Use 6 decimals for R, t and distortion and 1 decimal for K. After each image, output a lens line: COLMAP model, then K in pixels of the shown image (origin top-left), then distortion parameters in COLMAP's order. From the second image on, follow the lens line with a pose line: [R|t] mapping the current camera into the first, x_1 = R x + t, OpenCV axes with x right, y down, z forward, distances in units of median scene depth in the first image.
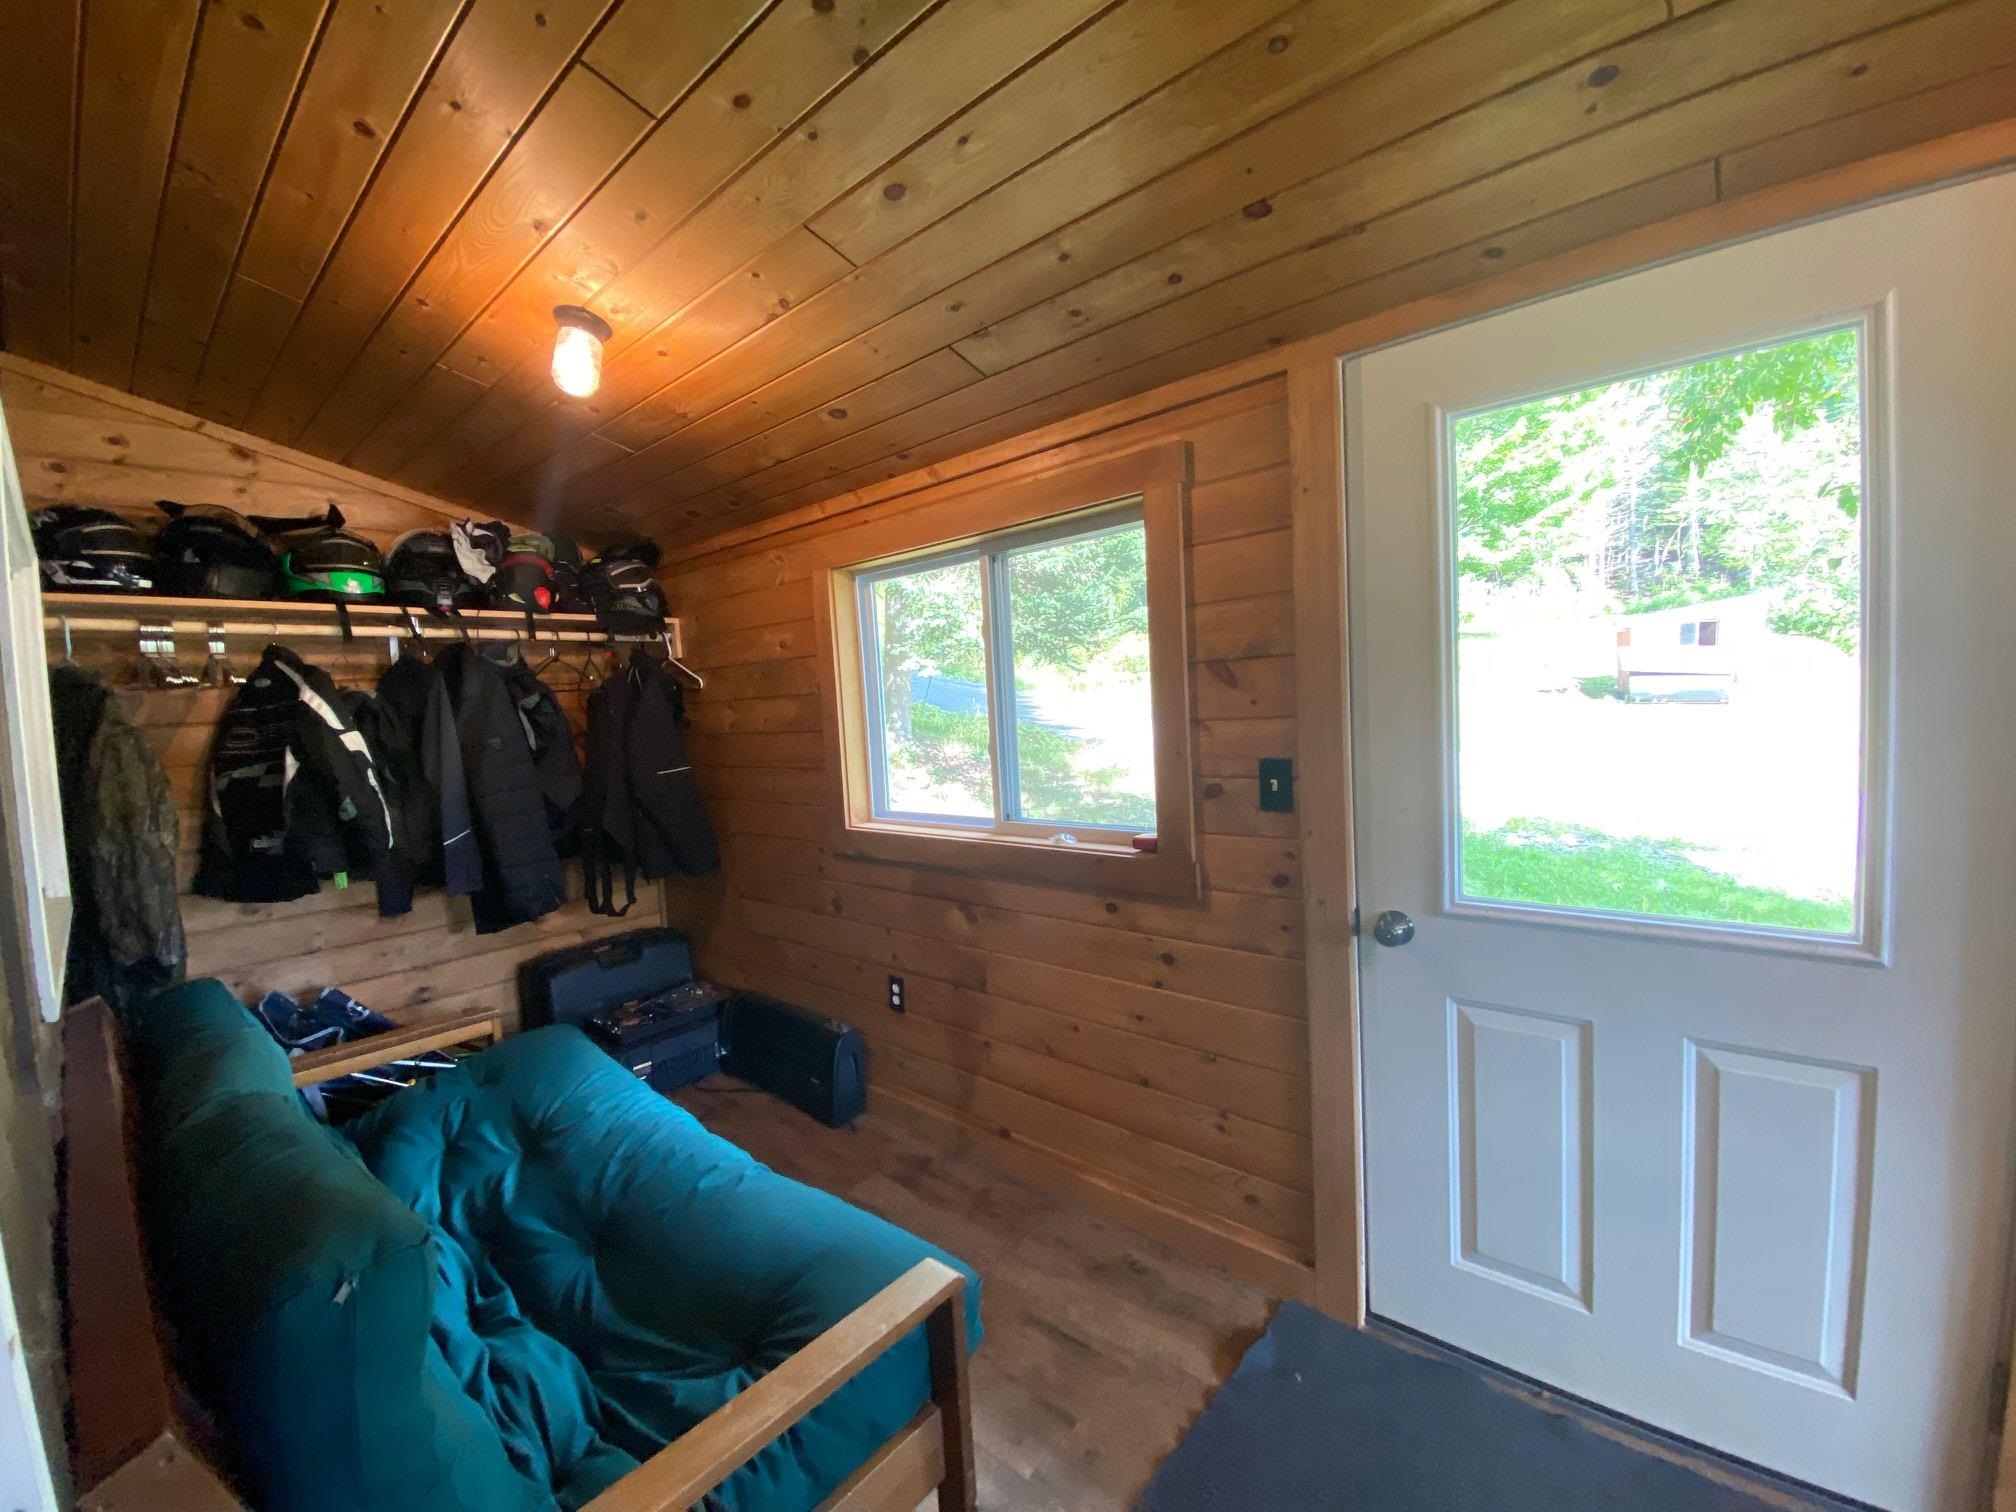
lens RADIAL K [[820.8, 0, 1008.4], [0, 820.8, 750.9], [0, 0, 1]] dist [0.010982, -0.015065]
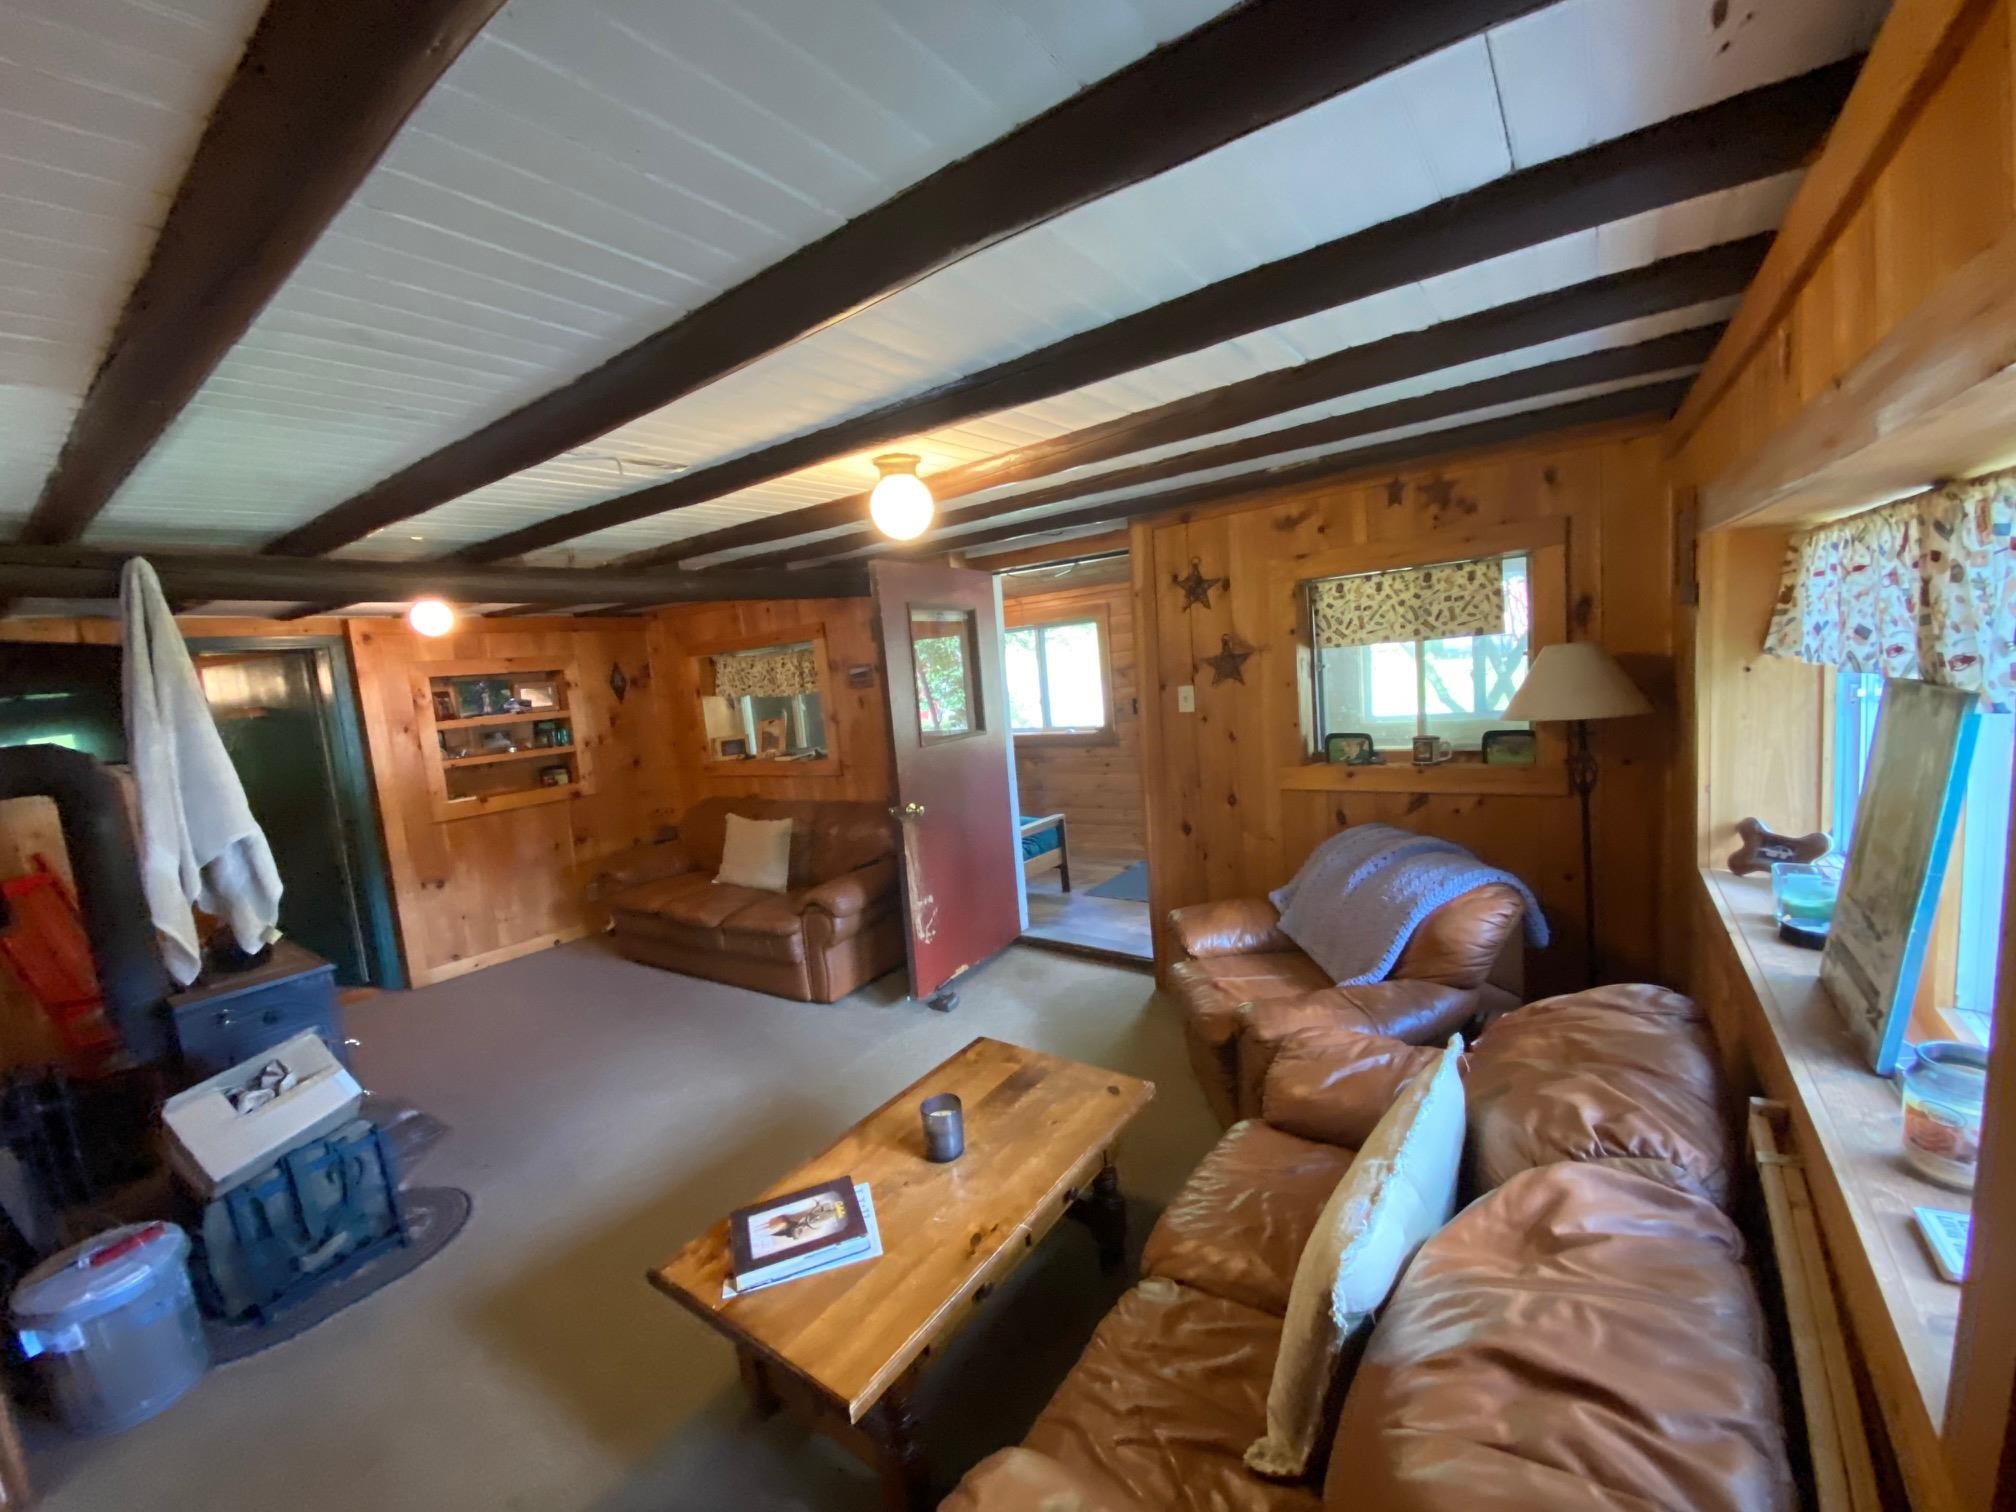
lens RADIAL K [[820.8, 0, 1015.6], [0, 820.8, 754.1], [0, 0, 1]] dist [0.010982, -0.015065]
pose [[0.995038, -0.043070, 0.089686, -0.479980], [0.039277, 0.998275, 0.043634, 0.069515], [-0.091410, -0.039895, 0.995014, -2.300787]]
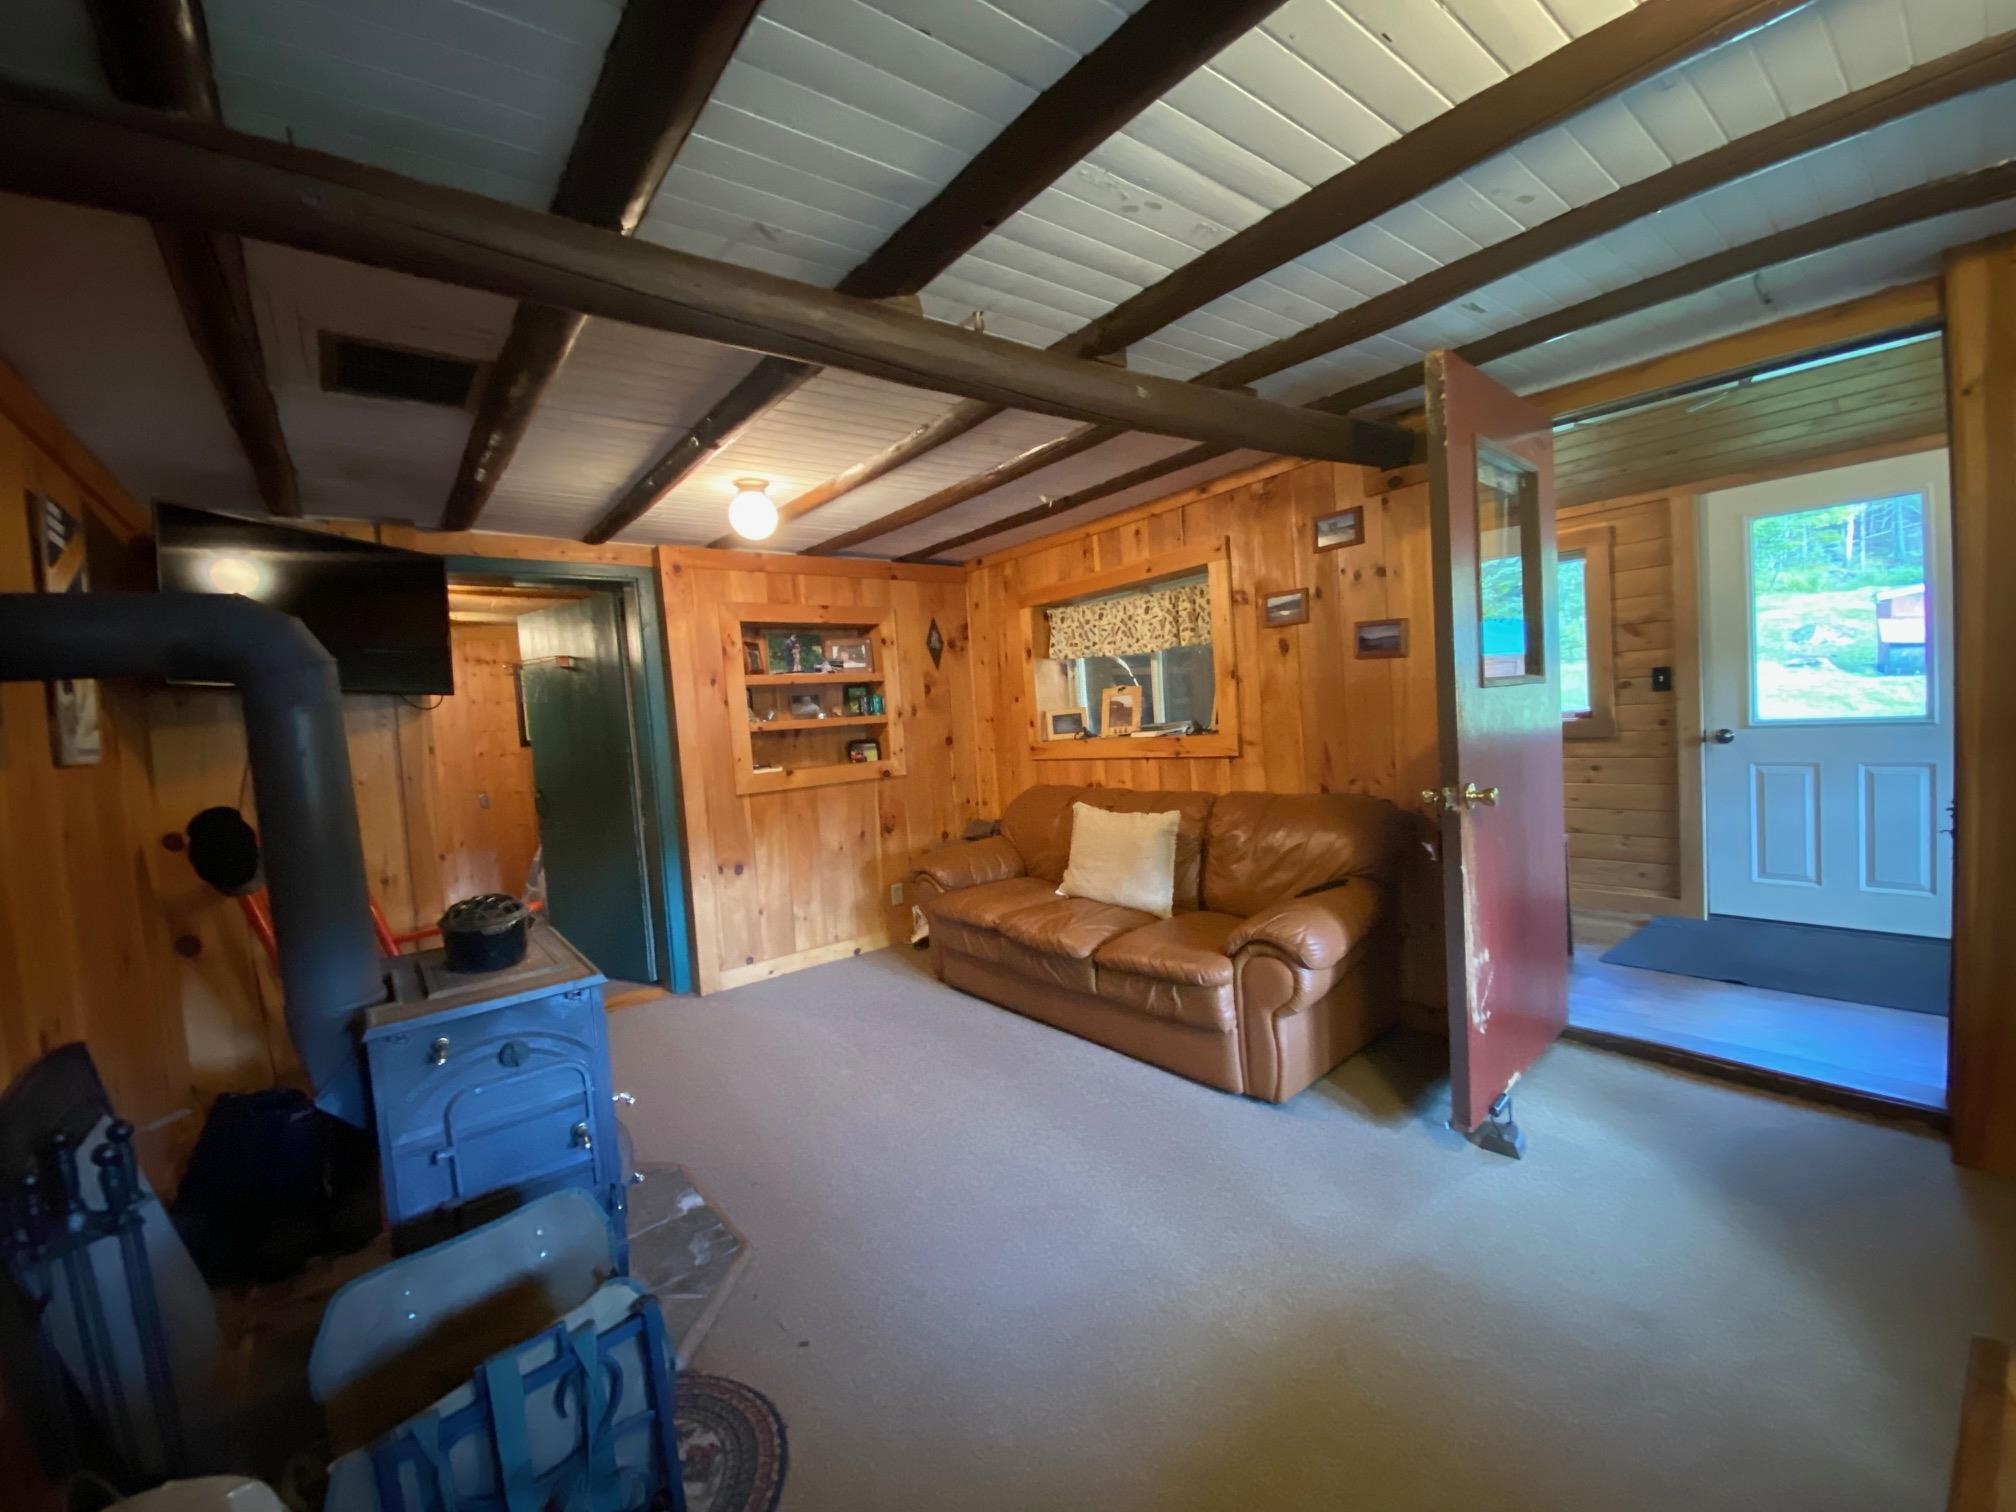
lens RADIAL K [[820.8, 0, 1018.5], [0, 820.8, 750.7], [0, 0, 1]] dist [0.010982, -0.015065]
pose [[0.983432, -0.006968, -0.181144, -0.986203], [0.007419, 0.999971, 0.001811, 0.218794], [0.181127, -0.003125, 0.983455, -1.508551]]
